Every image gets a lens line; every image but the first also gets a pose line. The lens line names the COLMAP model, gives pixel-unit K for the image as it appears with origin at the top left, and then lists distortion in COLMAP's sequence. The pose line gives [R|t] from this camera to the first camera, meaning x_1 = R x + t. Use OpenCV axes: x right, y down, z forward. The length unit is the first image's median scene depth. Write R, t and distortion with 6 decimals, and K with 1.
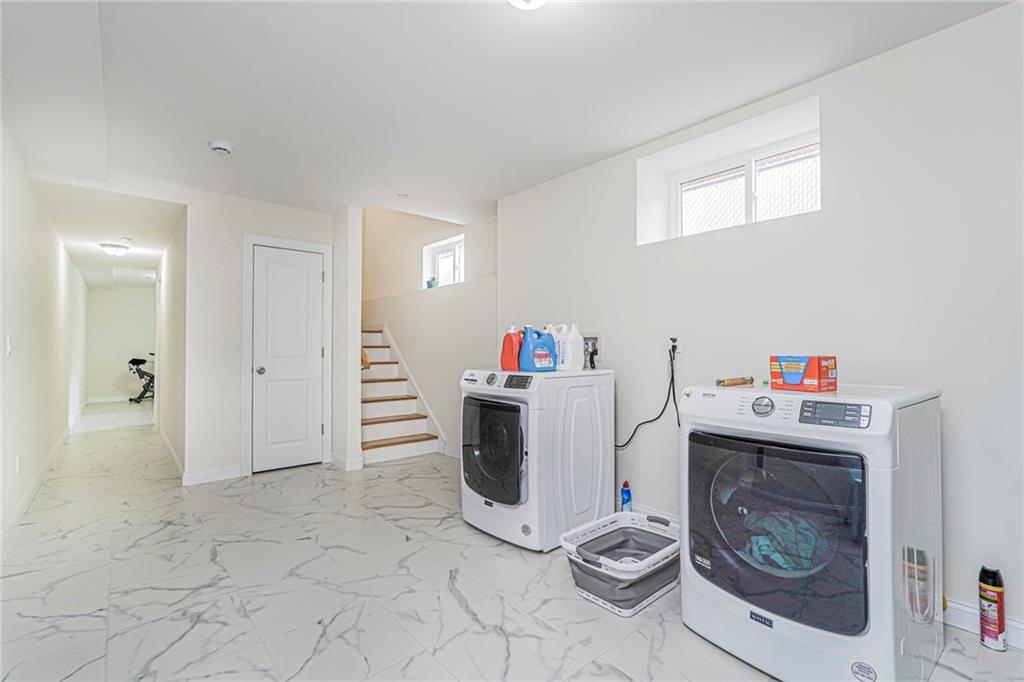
lens RADIAL K [[455.9, 0, 496.6], [0, 455.9, 342.3], [0, 0, 1]] dist [-0.000147, 0.000117]
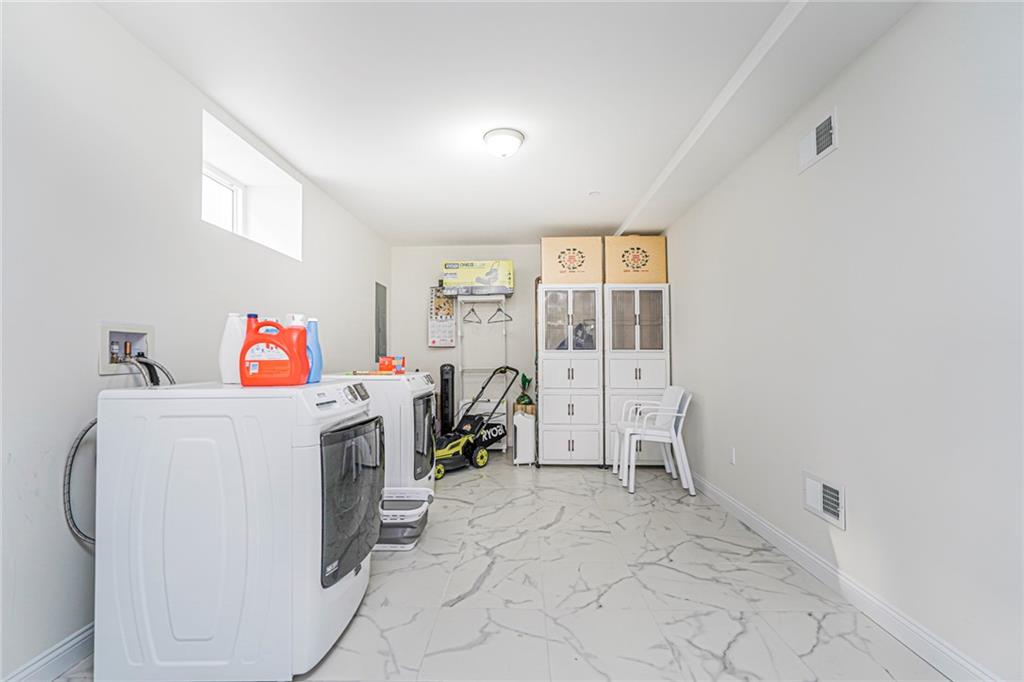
lens RADIAL K [[462.8, 0, 511.5], [0, 462.8, 352.3], [0, 0, 1]] dist [-0.004833, 0.000324]
pose [[-0.756224, 0.010776, 0.654224, -0.870787], [-0.004405, 0.999758, -0.021559, 0.039982], [-0.654298, -0.019186, -0.755994, 1.810814]]
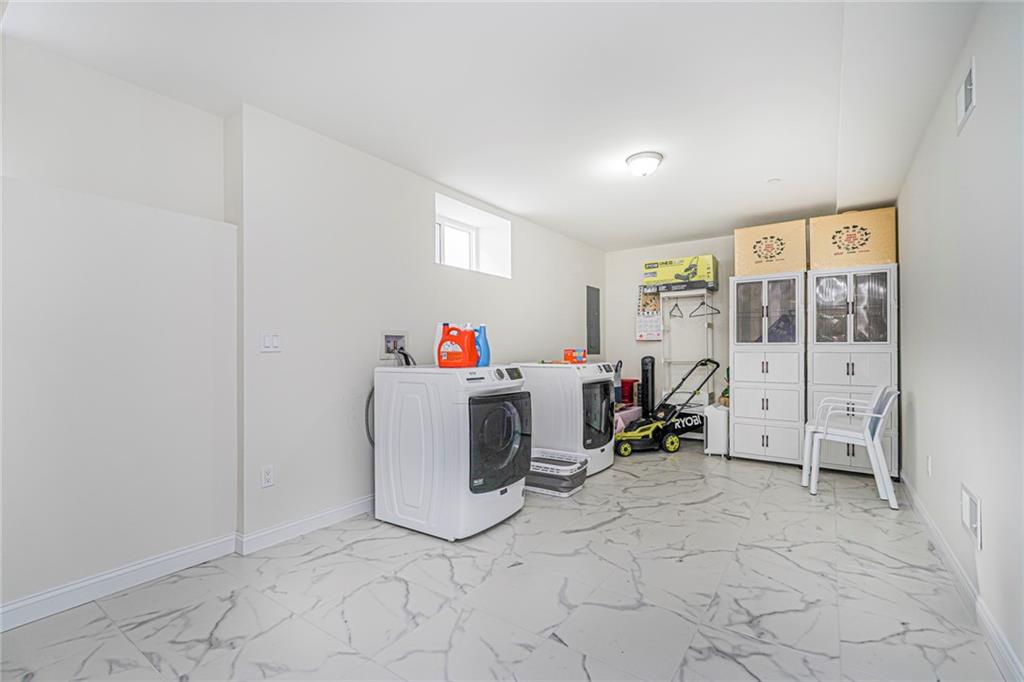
lens RADIAL K [[462.8, 0, 511.5], [0, 462.8, 352.3], [0, 0, 1]] dist [-0.004833, 0.000324]
pose [[-0.266925, -0.001990, 0.963715, -1.374896], [-0.010832, 0.999941, -0.000936, 0.039706], [-0.963656, -0.010689, -0.266931, 1.655610]]
